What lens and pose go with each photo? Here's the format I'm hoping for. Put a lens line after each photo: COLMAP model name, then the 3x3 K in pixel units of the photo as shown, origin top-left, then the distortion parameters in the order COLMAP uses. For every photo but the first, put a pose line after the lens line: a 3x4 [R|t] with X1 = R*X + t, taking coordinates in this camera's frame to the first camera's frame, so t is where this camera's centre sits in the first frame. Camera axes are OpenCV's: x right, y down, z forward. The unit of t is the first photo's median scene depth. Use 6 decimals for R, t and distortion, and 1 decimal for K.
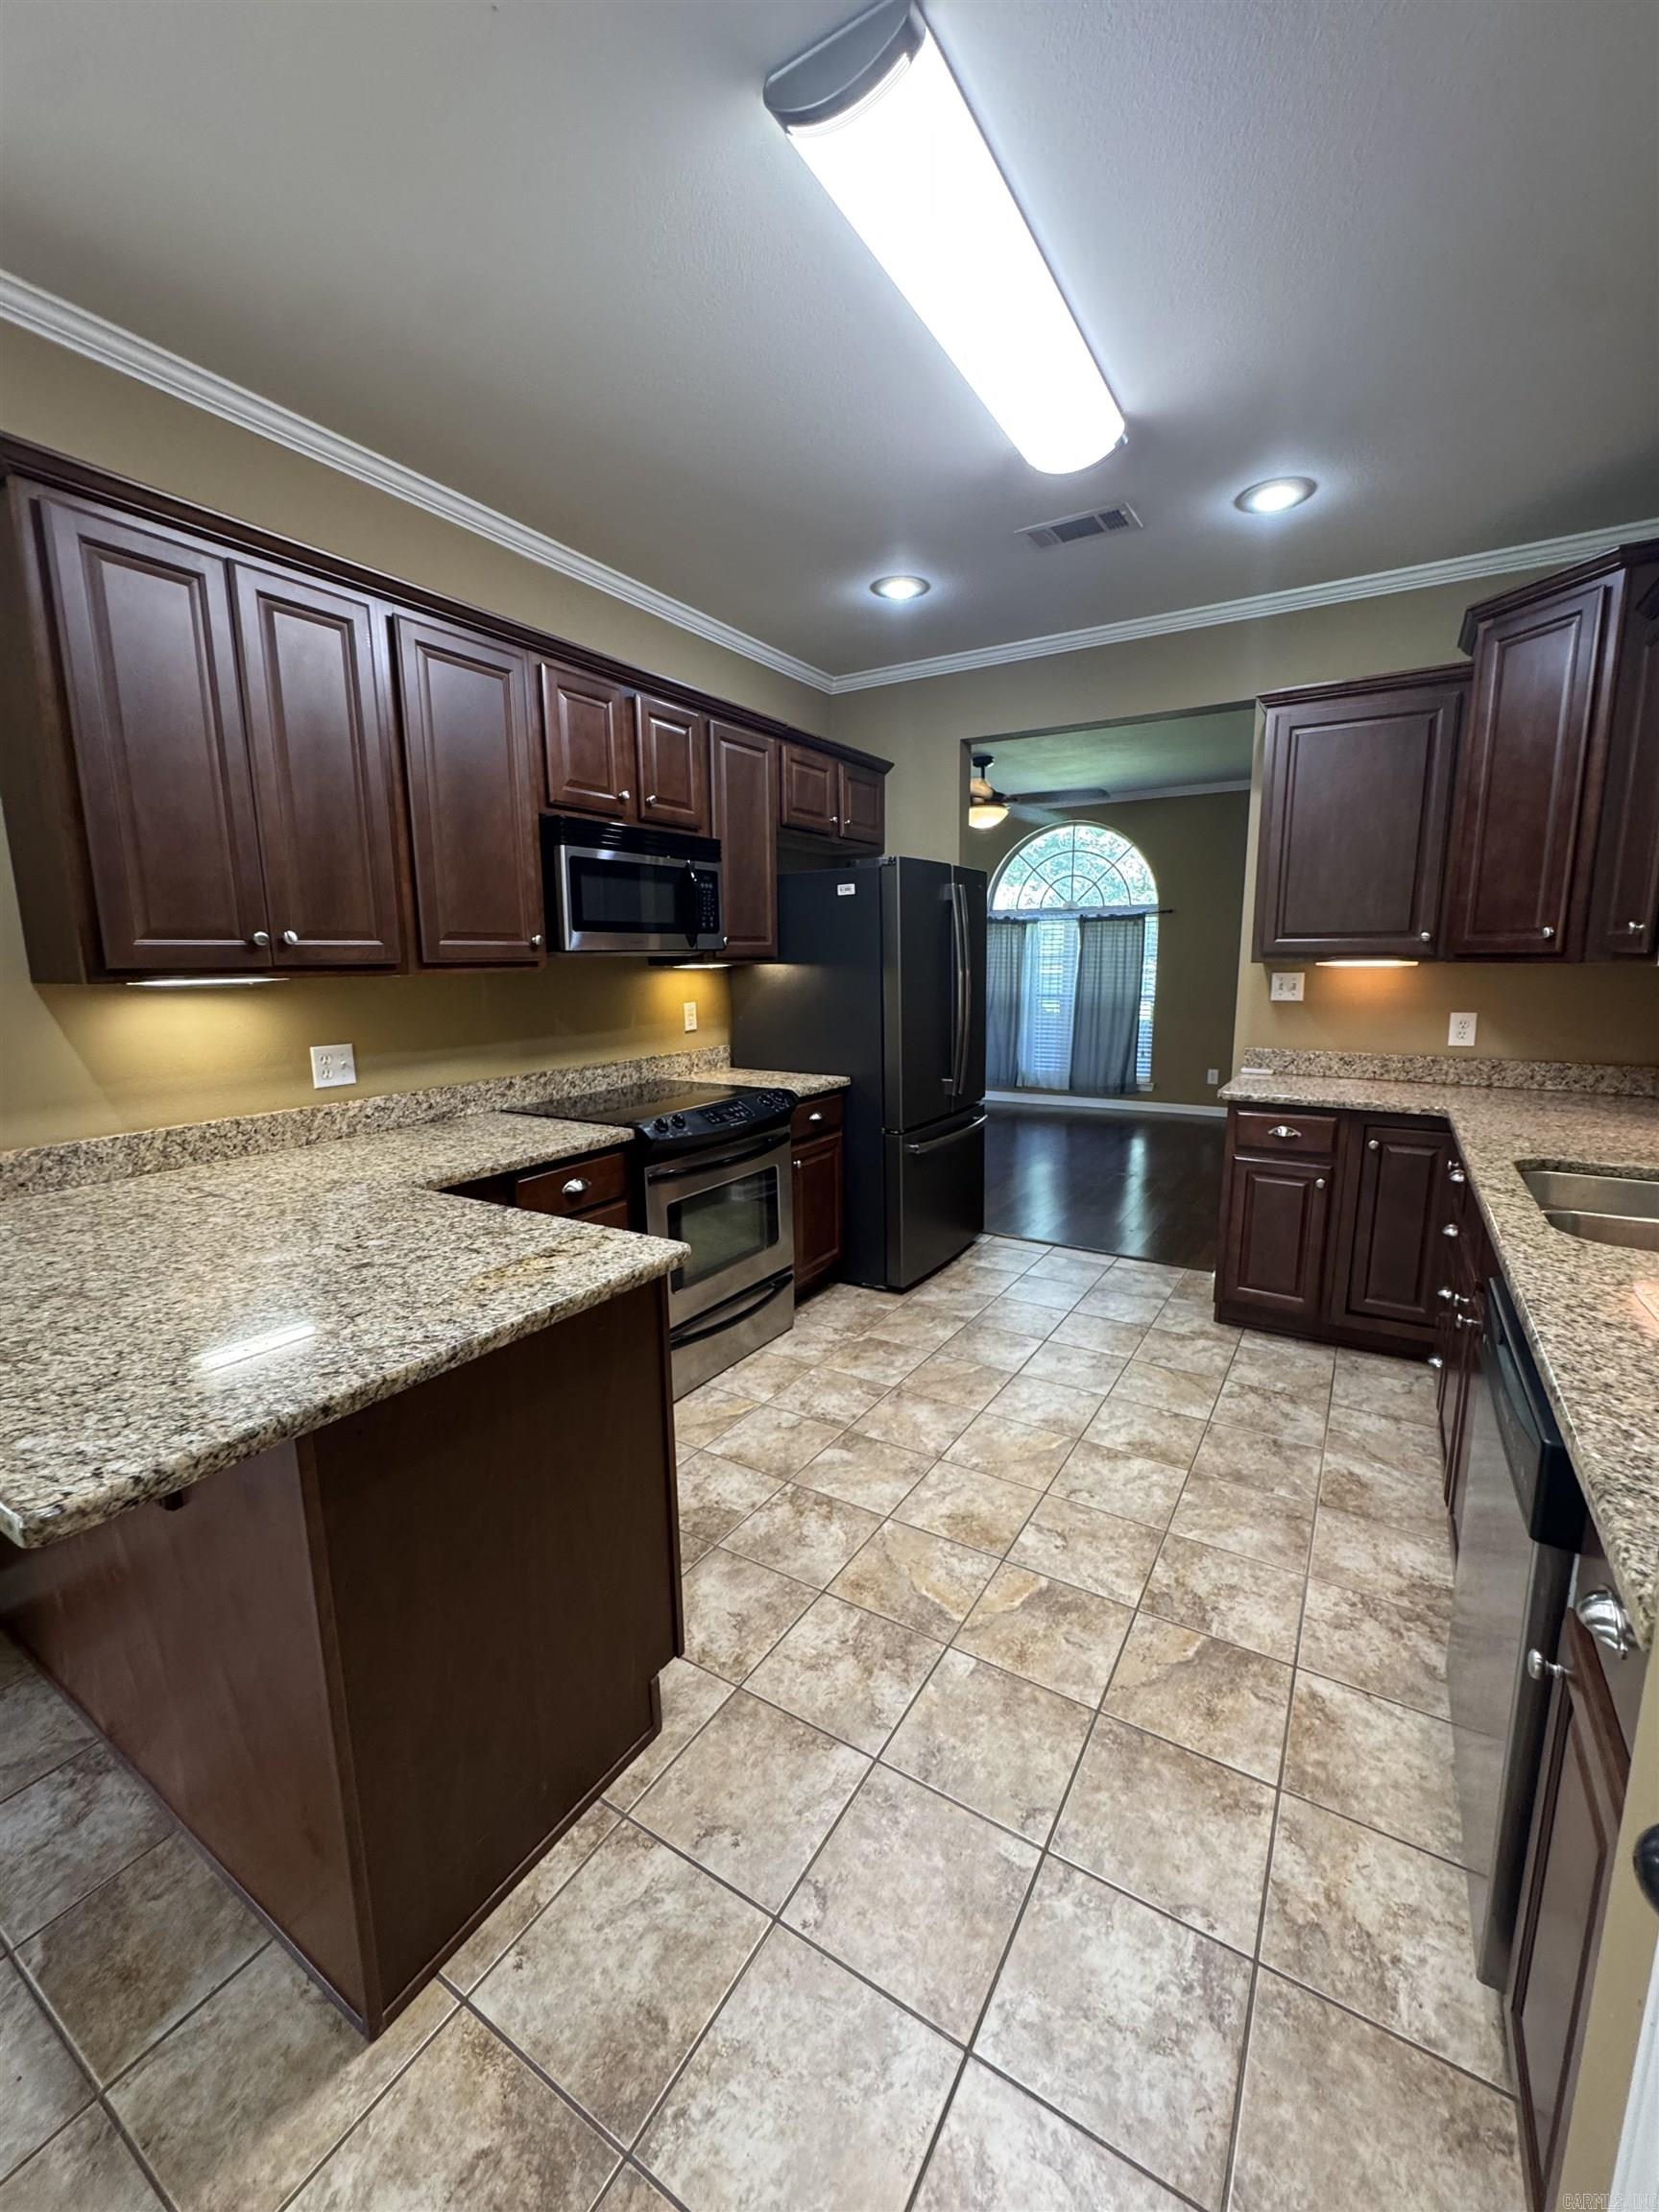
lens RADIAL K [[885.3, 0, 831.7], [0, 885.3, 1103.5], [0, 0, 1]] dist [-0.005126, 0.000893]
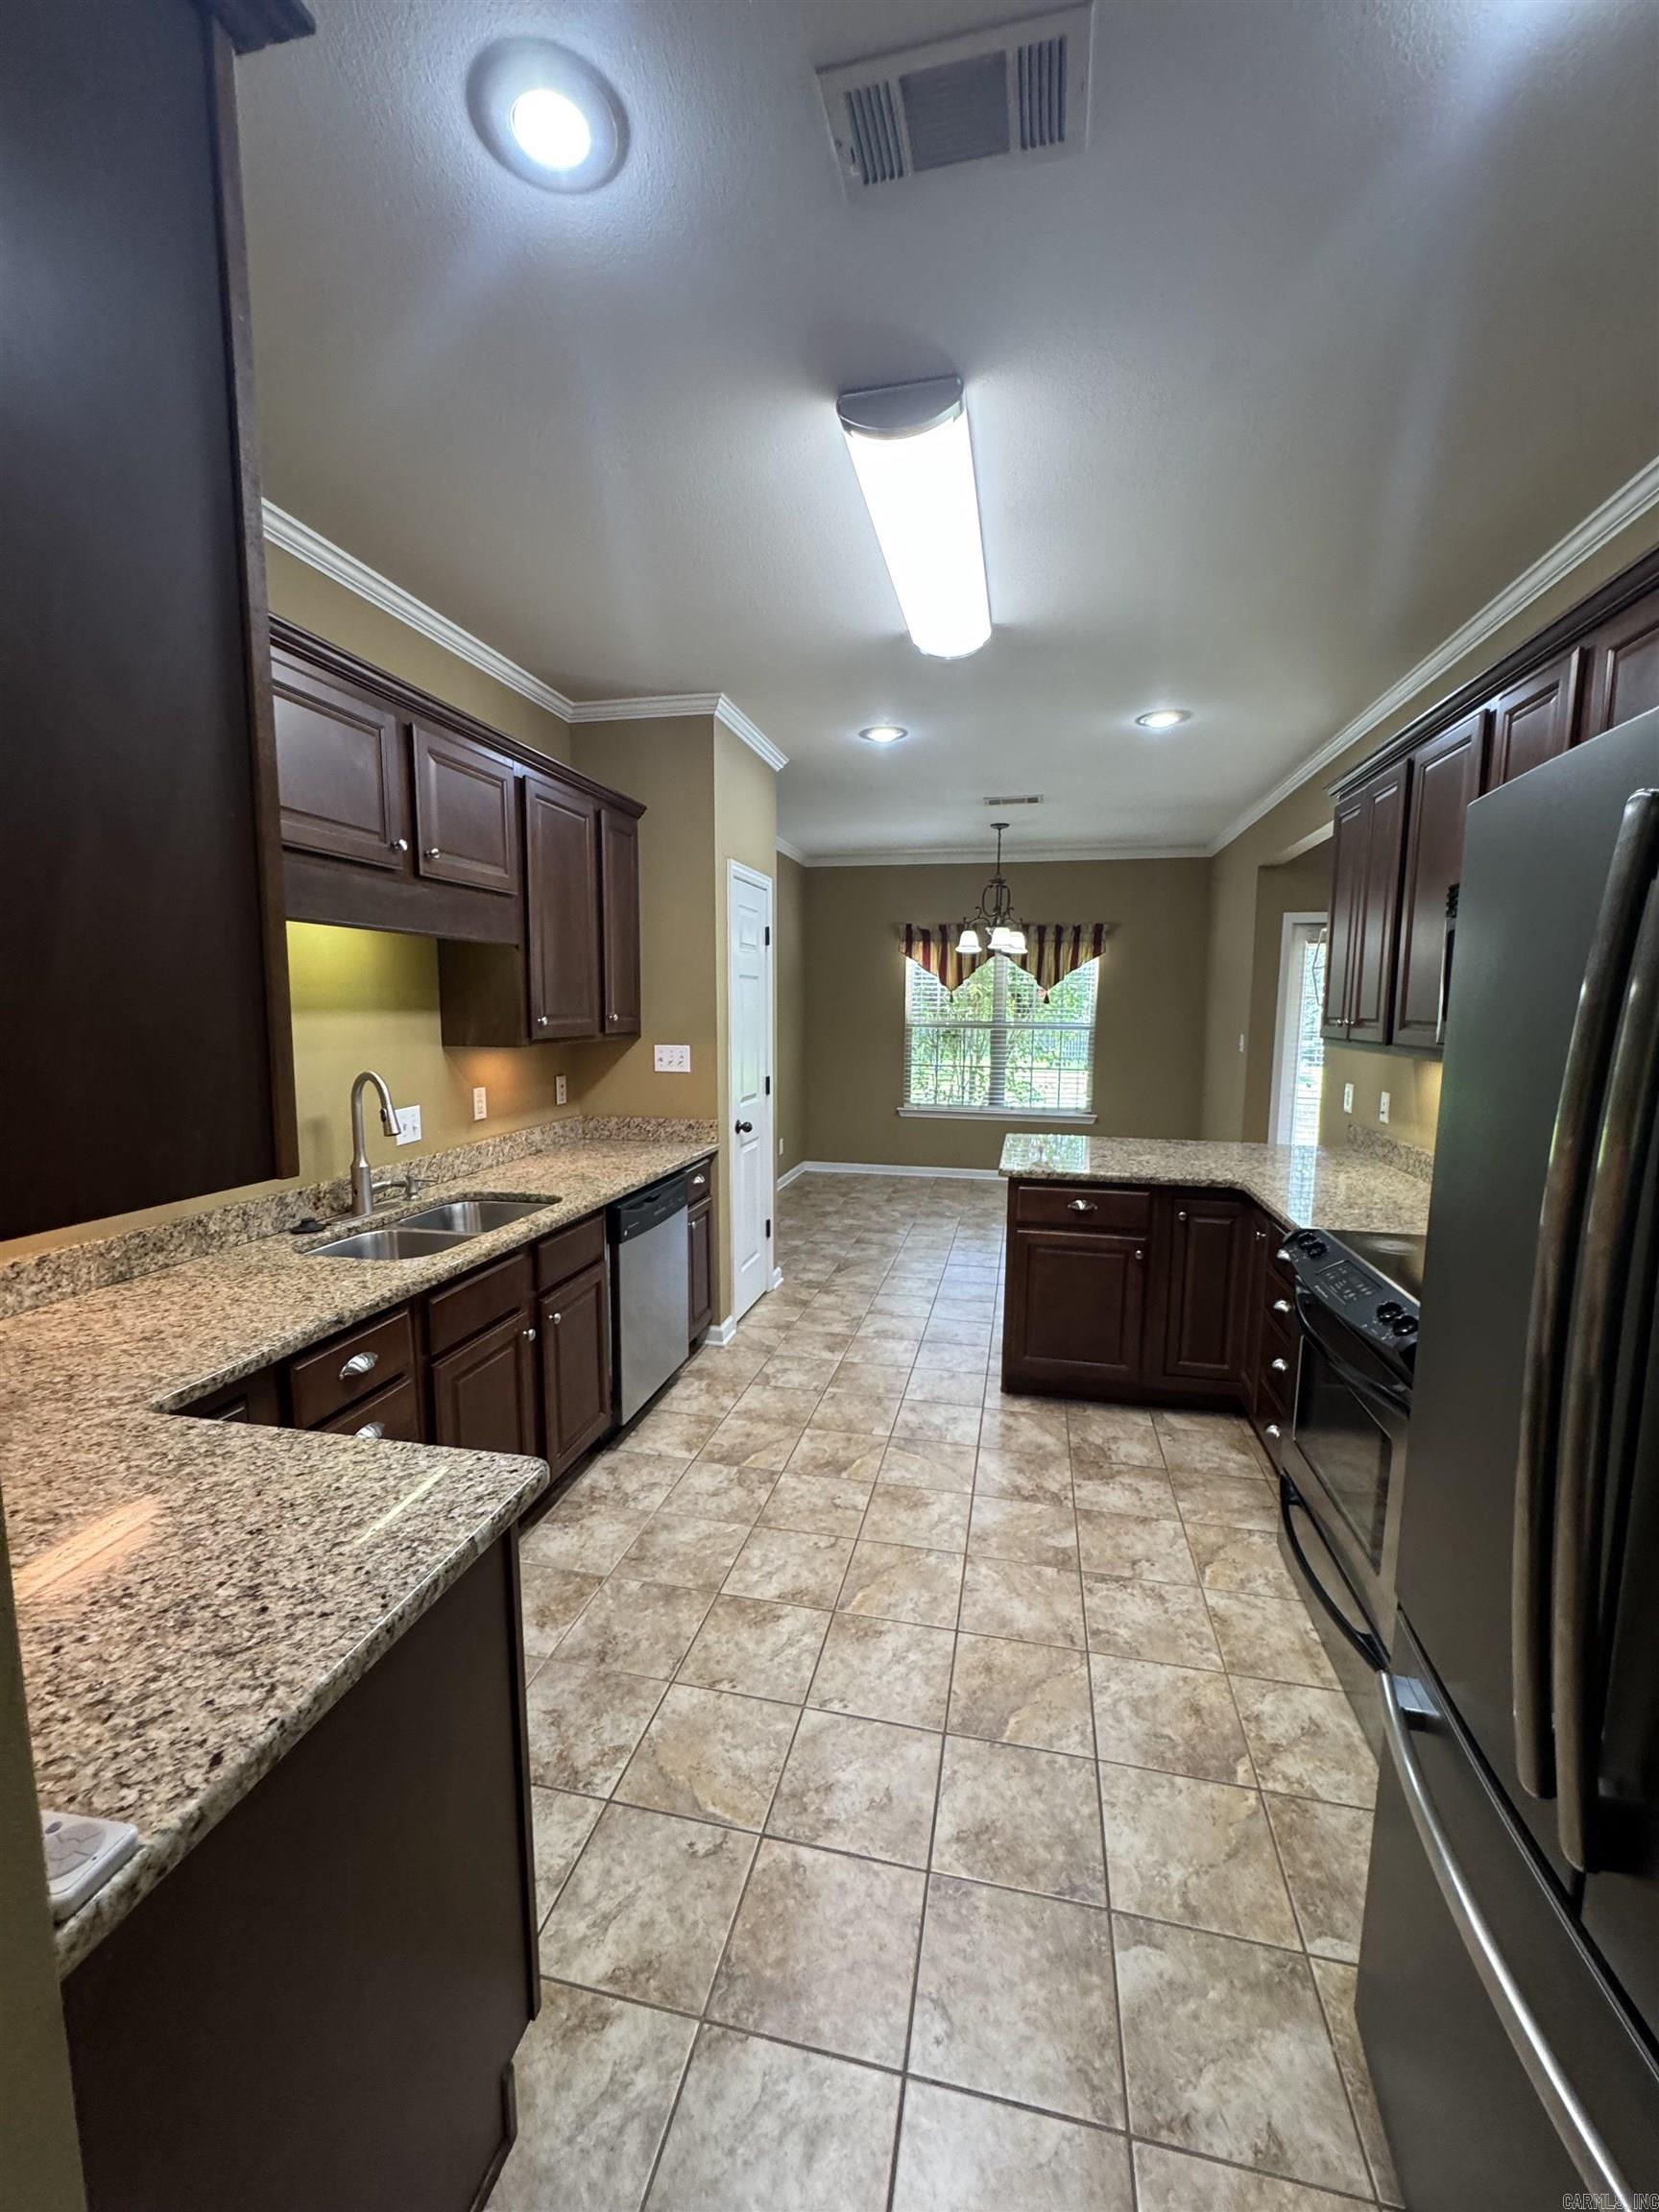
lens RADIAL K [[885.3, 0, 831.7], [0, 885.3, 1103.5], [0, 0, 1]] dist [-0.005126, 0.000893]
pose [[-0.943906, 0.041395, -0.327608, 0.483178], [-0.052293, 0.960854, 0.272074, -0.290477], [0.326046, 0.273944, -0.904792, 1.460817]]
